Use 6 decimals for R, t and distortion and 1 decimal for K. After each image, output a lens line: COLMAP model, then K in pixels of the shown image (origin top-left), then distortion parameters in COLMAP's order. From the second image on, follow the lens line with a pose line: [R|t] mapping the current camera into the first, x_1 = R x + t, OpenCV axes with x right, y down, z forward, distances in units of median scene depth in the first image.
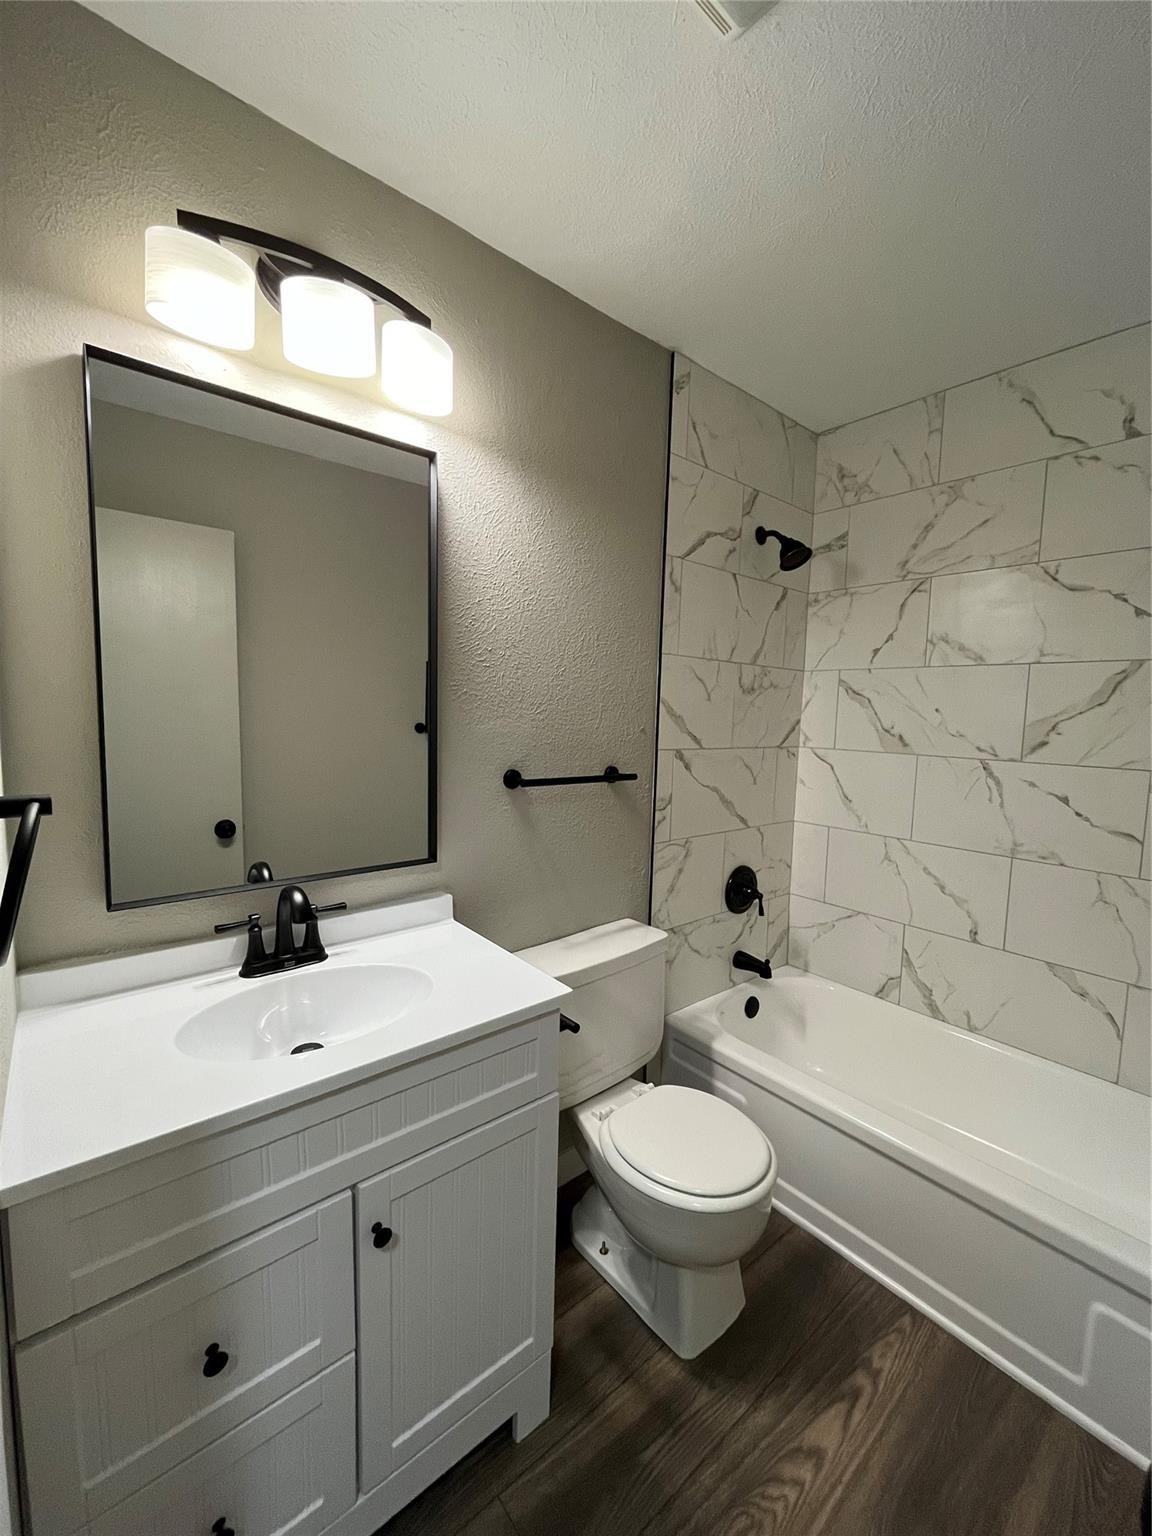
lens RADIAL K [[623.2, 0, 578.5], [0, 623.2, 766.4], [0, 0, 1]] dist [-0.004619, 0.001246]
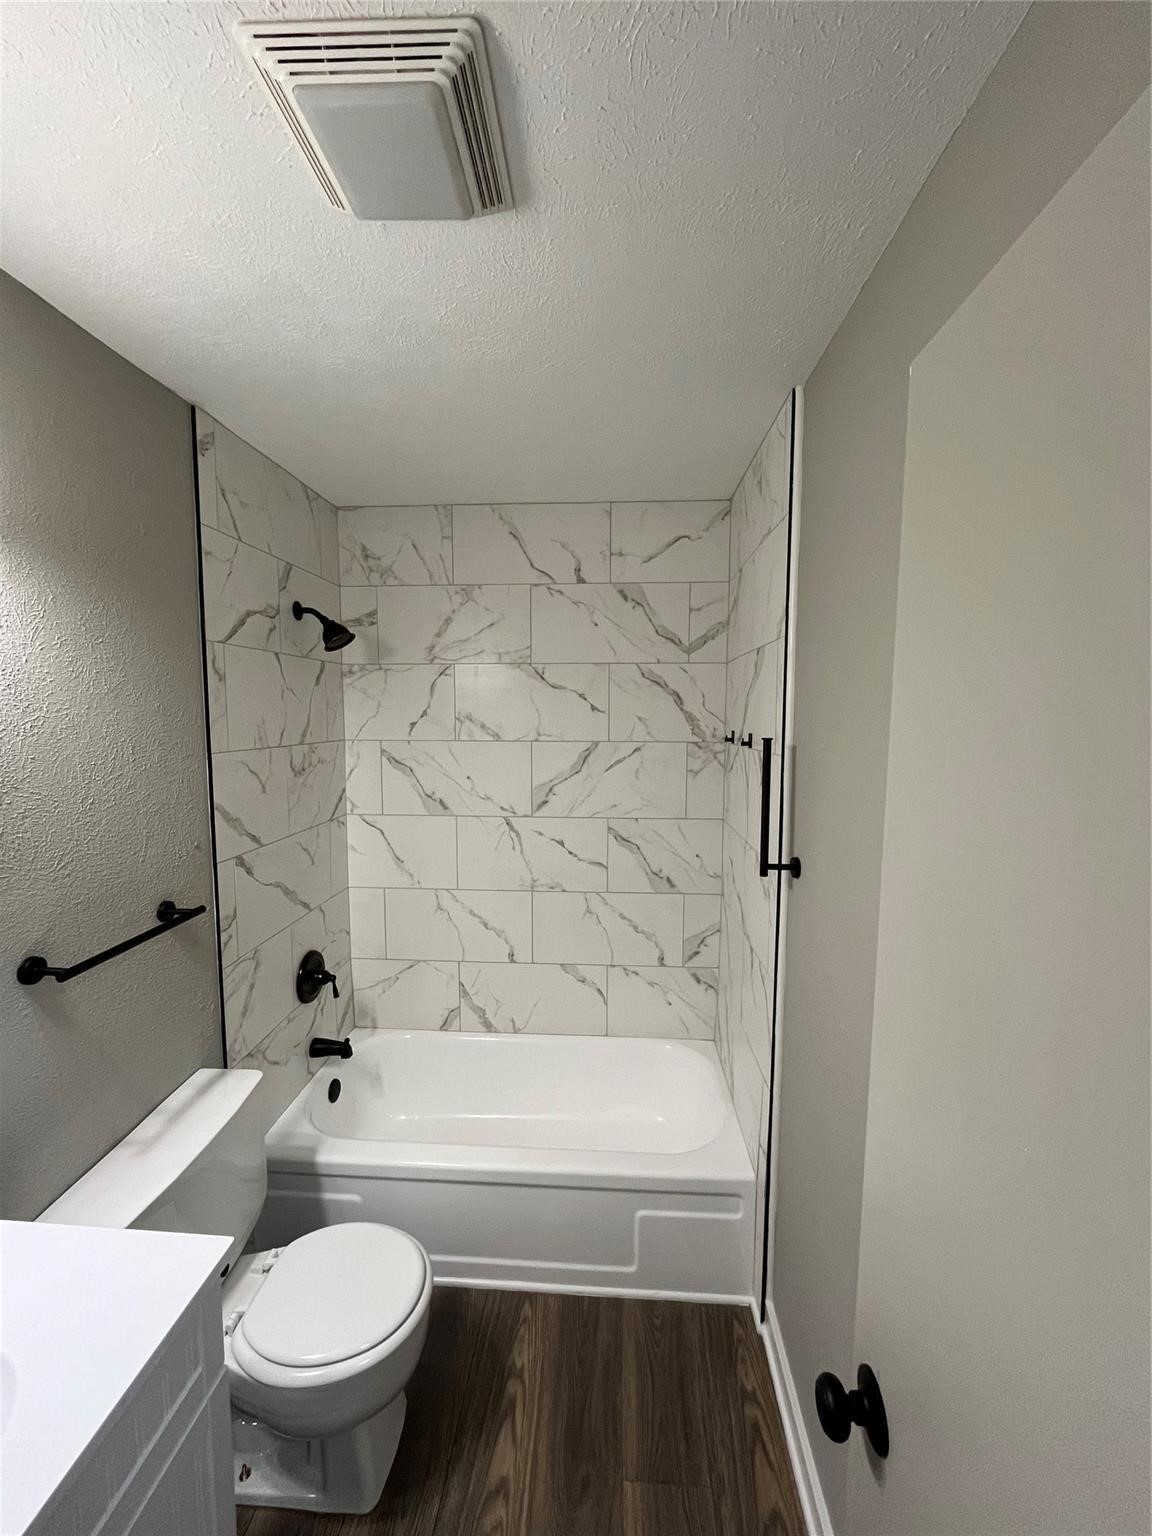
lens RADIAL K [[623.2, 0, 572.8], [0, 623.2, 767.4], [0, 0, 1]] dist [-0.004619, 0.001246]
pose [[0.690722, -0.094188, 0.716960, -0.137362], [0.083086, 0.995252, 0.050703, -0.162269], [-0.718332, 0.024548, 0.695268, 0.043152]]
